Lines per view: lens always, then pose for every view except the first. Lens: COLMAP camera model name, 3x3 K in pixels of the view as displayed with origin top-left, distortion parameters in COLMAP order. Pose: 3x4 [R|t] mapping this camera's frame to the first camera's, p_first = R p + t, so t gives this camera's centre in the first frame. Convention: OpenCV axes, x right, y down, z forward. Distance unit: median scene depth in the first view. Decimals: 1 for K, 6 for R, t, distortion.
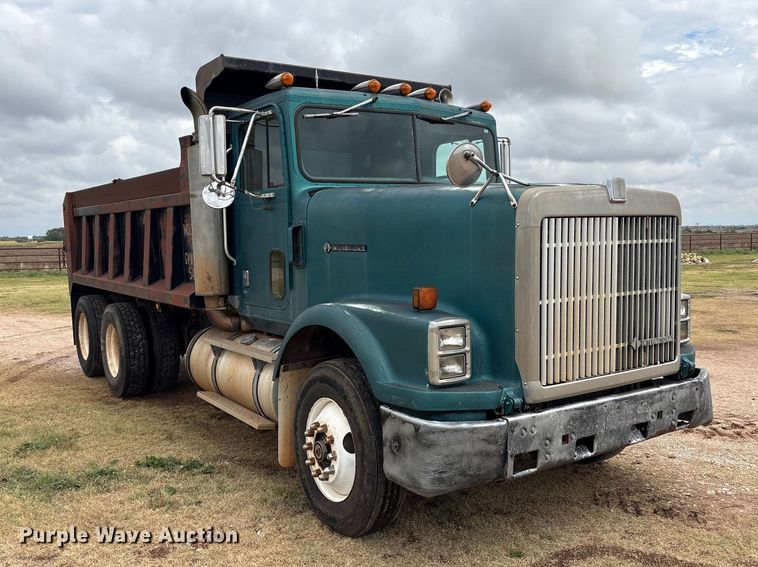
lens RADIAL K [[714.8, 0, 384.7], [0, 714.8, 284.5], [0, 0, 1]] dist [0.029702, 0.000000]
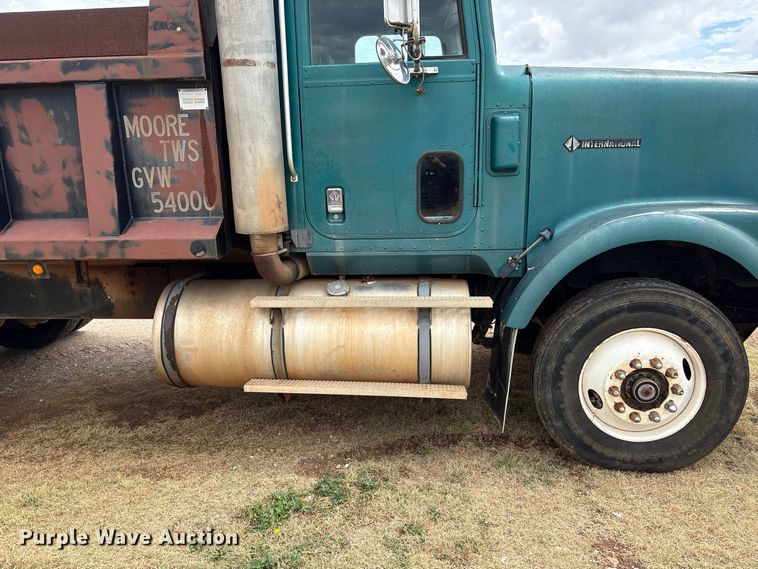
lens RADIAL K [[575.0, 0, 380.1], [0, 575.0, 288.2], [0, 0, 1]] dist [0.055493, -0.063430]
pose [[0.638774, -0.176153, 0.748958, -0.809185], [0.068783, 0.982615, 0.172445, -0.024249], [-0.766314, -0.058638, 0.639785, 0.849447]]
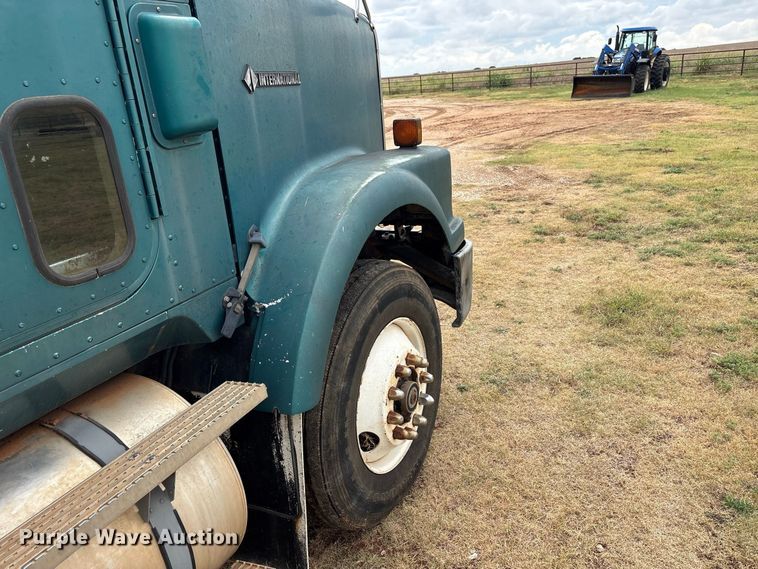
lens RADIAL K [[575.0, 0, 382.4], [0, 575.0, 287.8], [0, 0, 1]] dist [0.055493, -0.063430]
pose [[-0.477934, -0.251850, 0.841517, -0.523067], [0.141743, 0.923348, 0.356843, -0.056326], [-0.866884, 0.289827, -0.405602, 1.265384]]
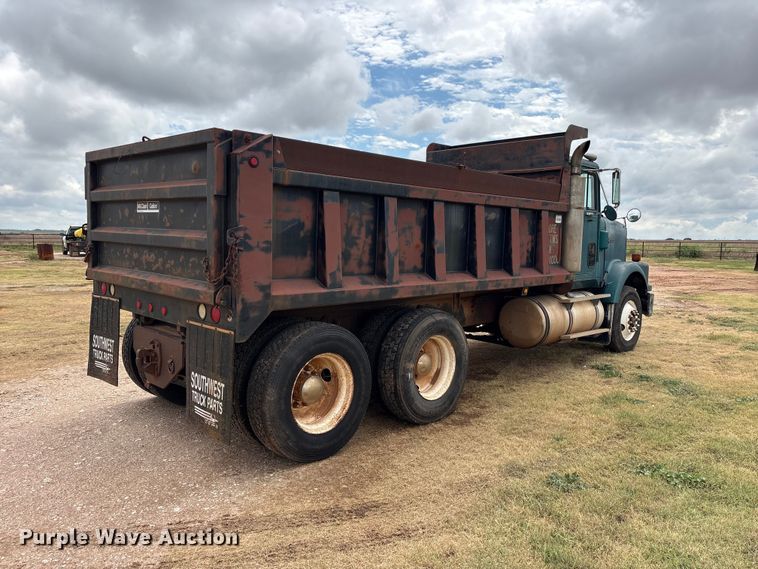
lens RADIAL K [[592.0, 0, 380.5], [0, 592.0, 288.6], [0, 0, 1]] dist [0.044546, -0.004357]
pose [[-0.203276, -0.072323, 0.976447, -2.053208], [0.058617, 0.994581, 0.085869, -0.121329], [-0.977365, 0.074691, -0.197935, 2.393548]]
